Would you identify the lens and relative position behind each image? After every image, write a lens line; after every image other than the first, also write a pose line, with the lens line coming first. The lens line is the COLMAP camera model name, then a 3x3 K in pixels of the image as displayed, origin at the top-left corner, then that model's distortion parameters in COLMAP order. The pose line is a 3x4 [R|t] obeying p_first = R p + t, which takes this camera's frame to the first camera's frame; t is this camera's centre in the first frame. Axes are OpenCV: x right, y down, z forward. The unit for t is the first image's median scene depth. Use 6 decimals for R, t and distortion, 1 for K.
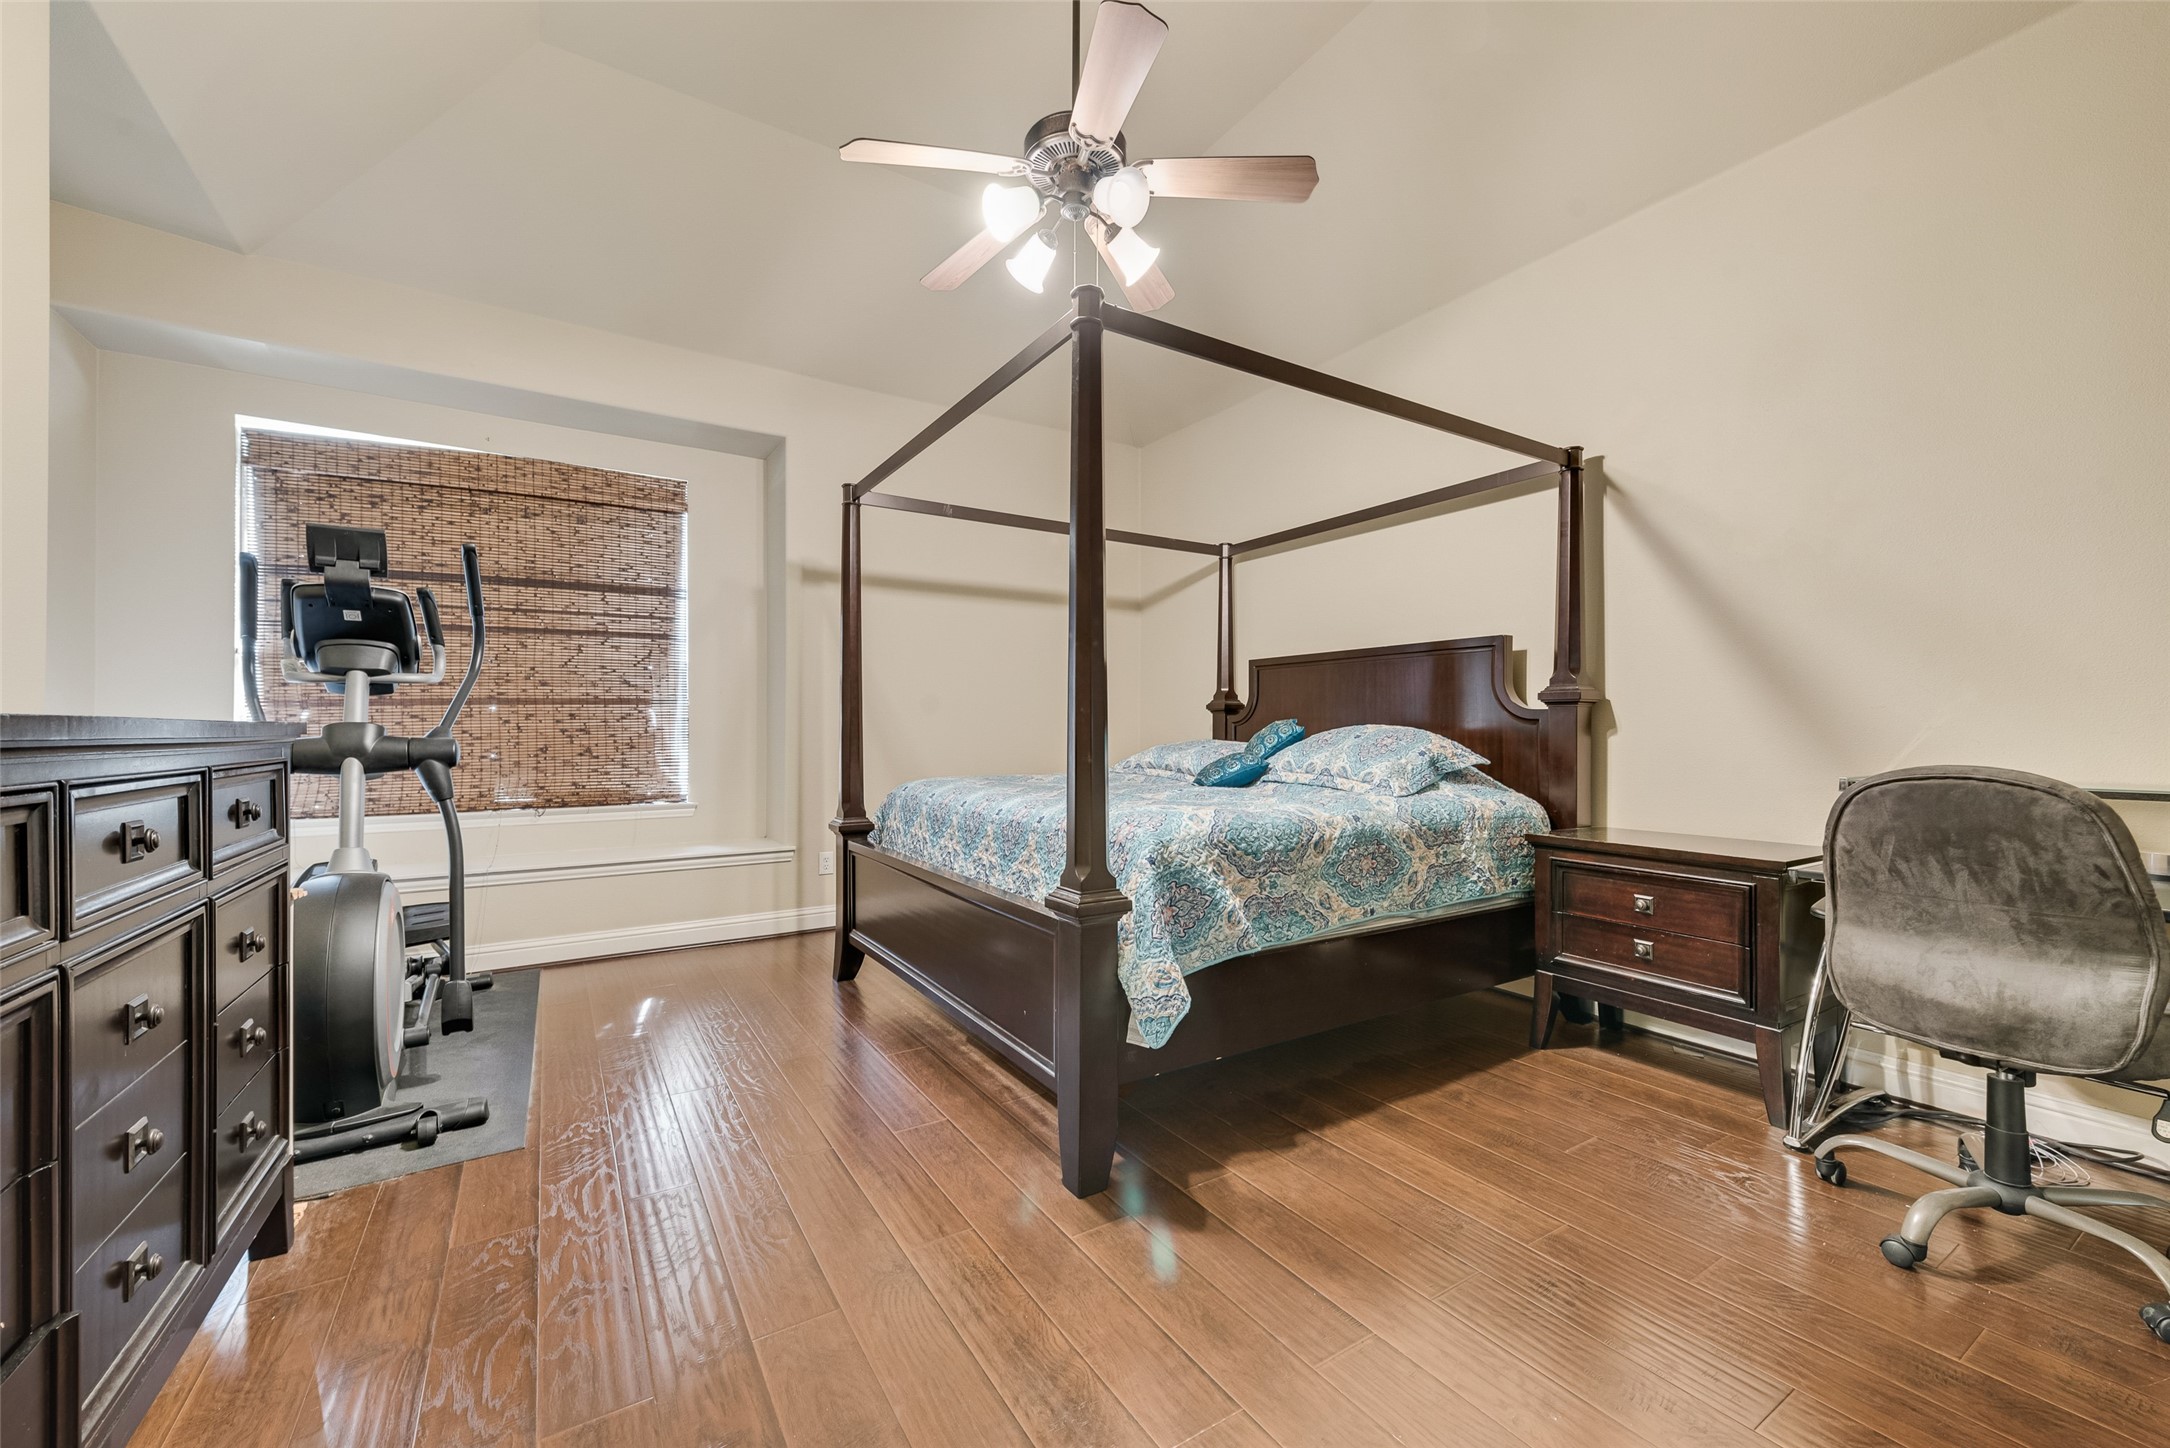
lens RADIAL K [[853.0, 0, 1085.0], [0, 853.0, 733.7], [0, 0, 1]] dist [0.015093, -0.003816]
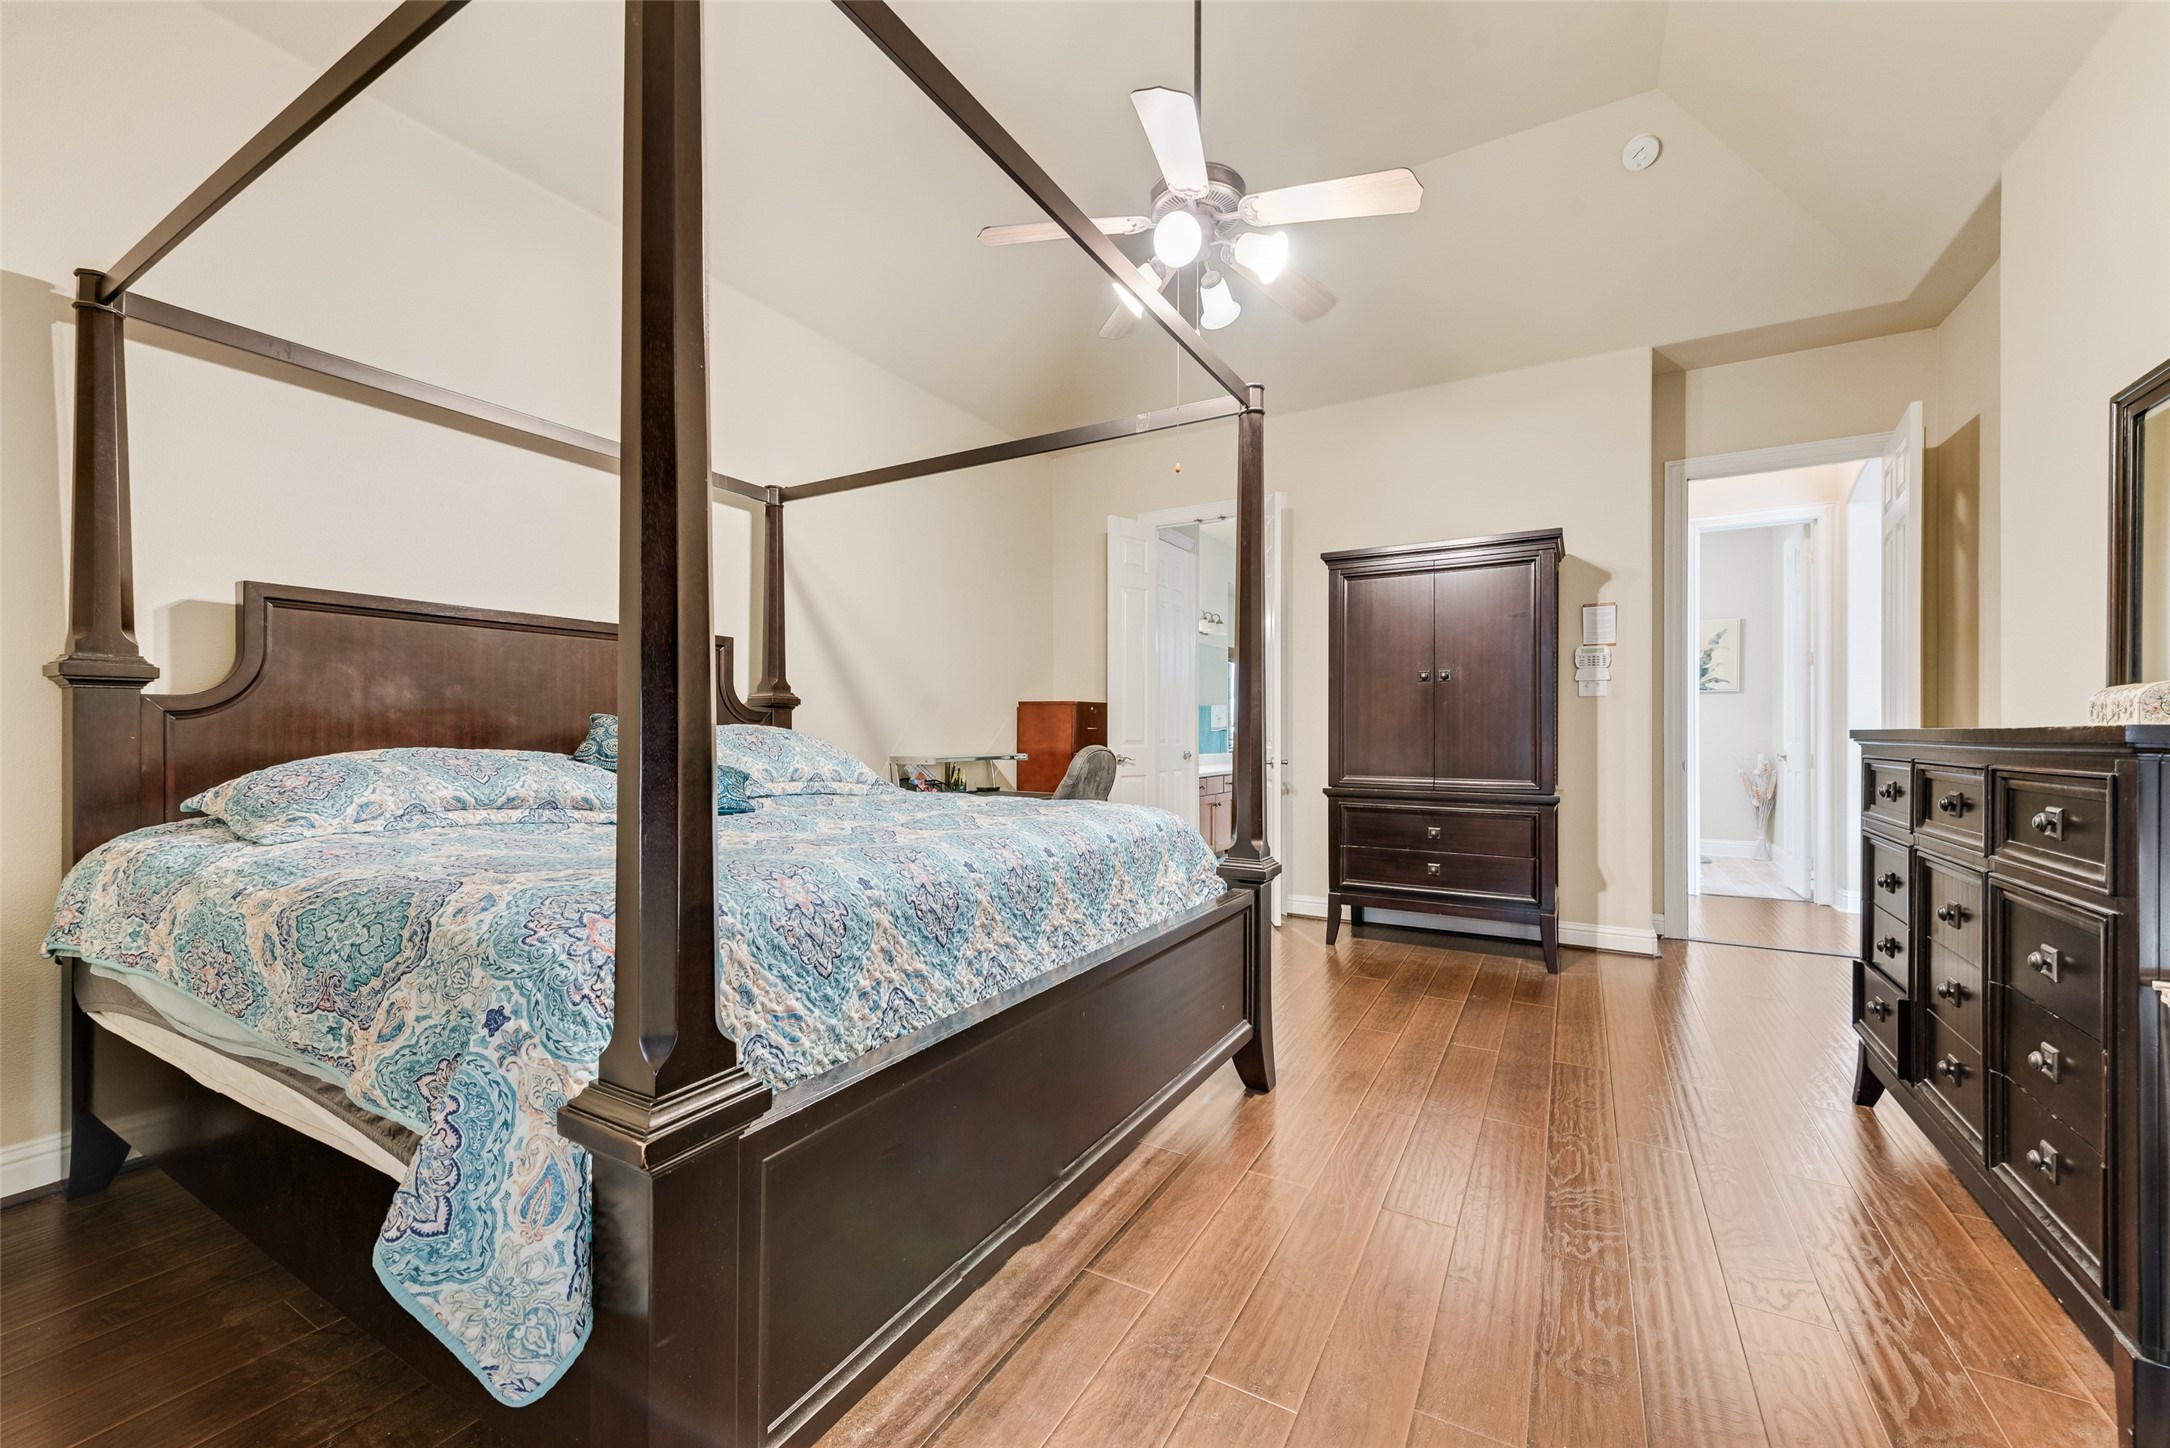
lens RADIAL K [[853.0, 0, 1079.4], [0, 853.0, 731.9], [0, 0, 1]] dist [0.015093, -0.003816]
pose [[-0.469255, -0.000973, 0.883062, -0.677271], [-0.000486, 1.000000, 0.000843, -0.005012], [-0.883063, -0.000034, -0.469255, 1.233081]]
